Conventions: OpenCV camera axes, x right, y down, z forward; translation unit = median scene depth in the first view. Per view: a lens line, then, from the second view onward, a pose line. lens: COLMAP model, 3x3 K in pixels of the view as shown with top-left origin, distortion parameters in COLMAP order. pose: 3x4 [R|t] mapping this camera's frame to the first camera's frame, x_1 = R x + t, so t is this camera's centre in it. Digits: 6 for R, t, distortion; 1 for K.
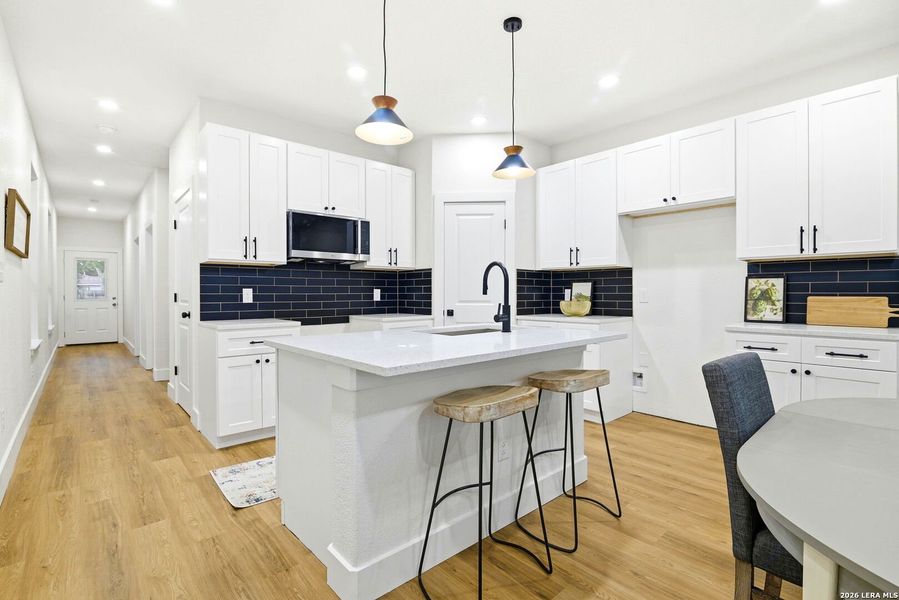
lens RADIAL K [[417.7, 0, 448.4], [0, 417.7, 296.6], [0, 0, 1]] dist [-0.020785, 0.002736]
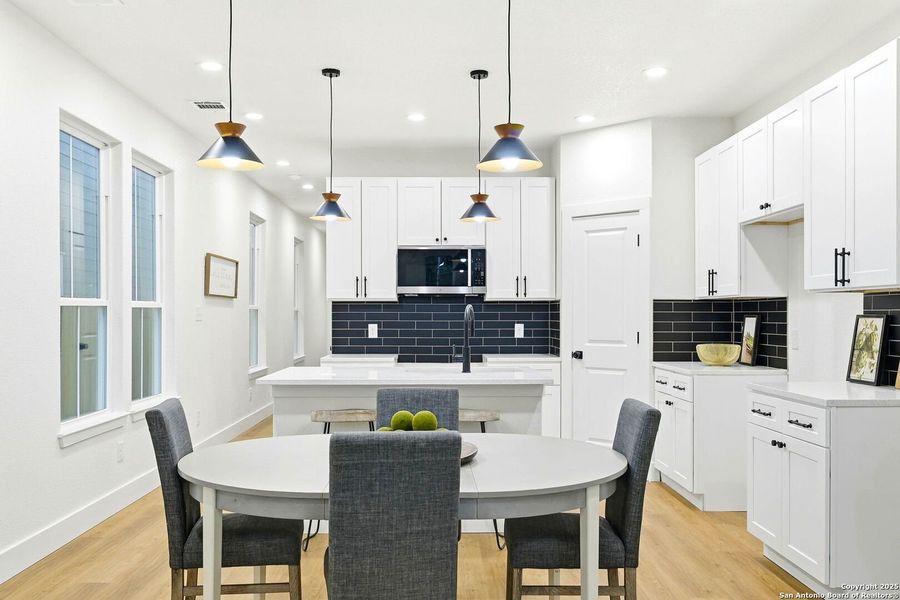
lens RADIAL K [[795.2, 0, 450.2], [0, 795.2, 314.9], [0, 0, 1]] dist [-0.010678, 0.008884]
pose [[0.760204, 0.001027, -0.649684, 0.925102], [-0.005620, 0.999972, -0.004995, -0.033144], [0.649661, 0.007448, 0.760188, -0.362161]]
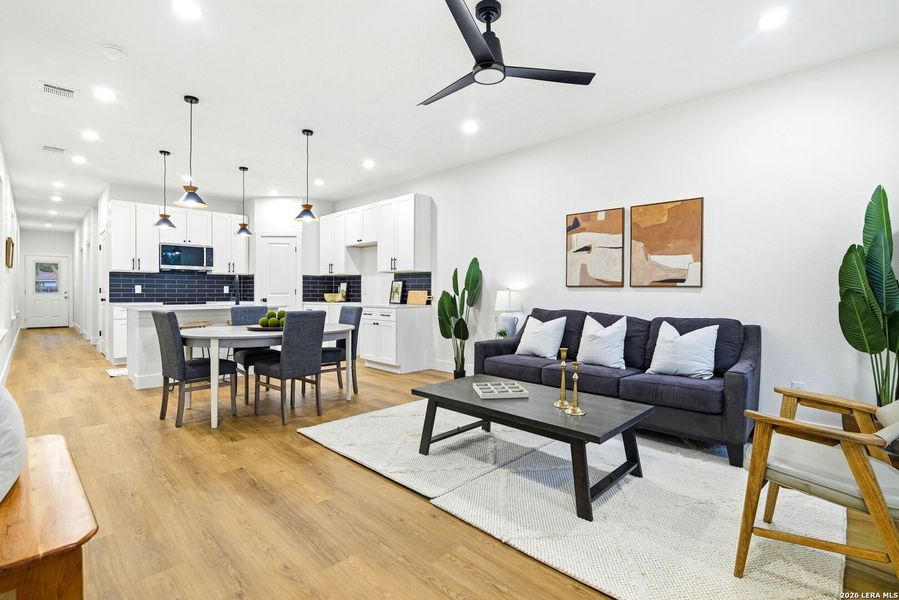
lens RADIAL K [[417.7, 0, 447.4], [0, 417.7, 295.3], [0, 0, 1]] dist [-0.020785, 0.002736]
pose [[0.998184, 0.004926, 0.060036, 0.756333], [-0.004924, 0.999988, -0.000192, 0.017972], [-0.060036, -0.000104, 0.998196, -0.883887]]
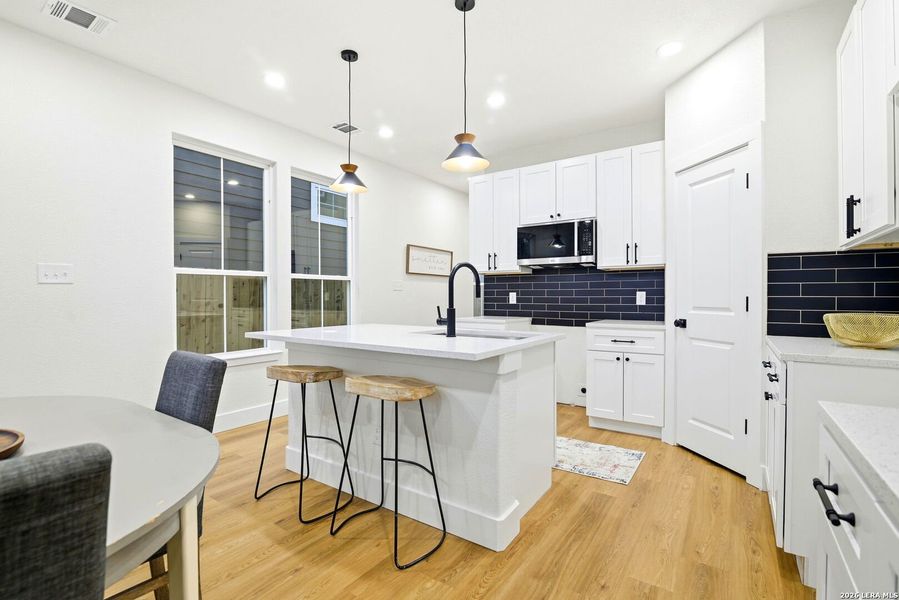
lens RADIAL K [[417.7, 0, 447.5], [0, 417.7, 295.7], [0, 0, 1]] dist [-0.020785, 0.002736]
pose [[0.237553, -0.001438, -0.971373, 0.693800], [-0.008532, 0.999957, -0.003566, -0.003527], [0.971337, 0.009135, 0.237531, 0.501337]]
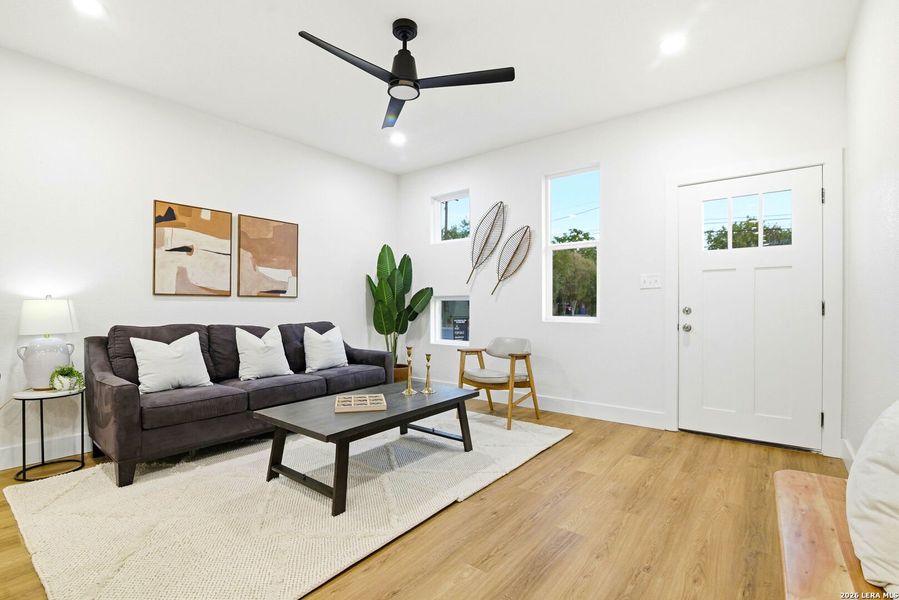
lens RADIAL K [[417.7, 0, 447.3], [0, 417.7, 308.7], [0, 0, 1]] dist [-0.020785, 0.002736]
pose [[-0.169802, -0.008244, 0.985444, 0.178211], [0.010607, 0.999892, 0.010193, 0.019441], [-0.985421, 0.012183, -0.169696, -0.186849]]
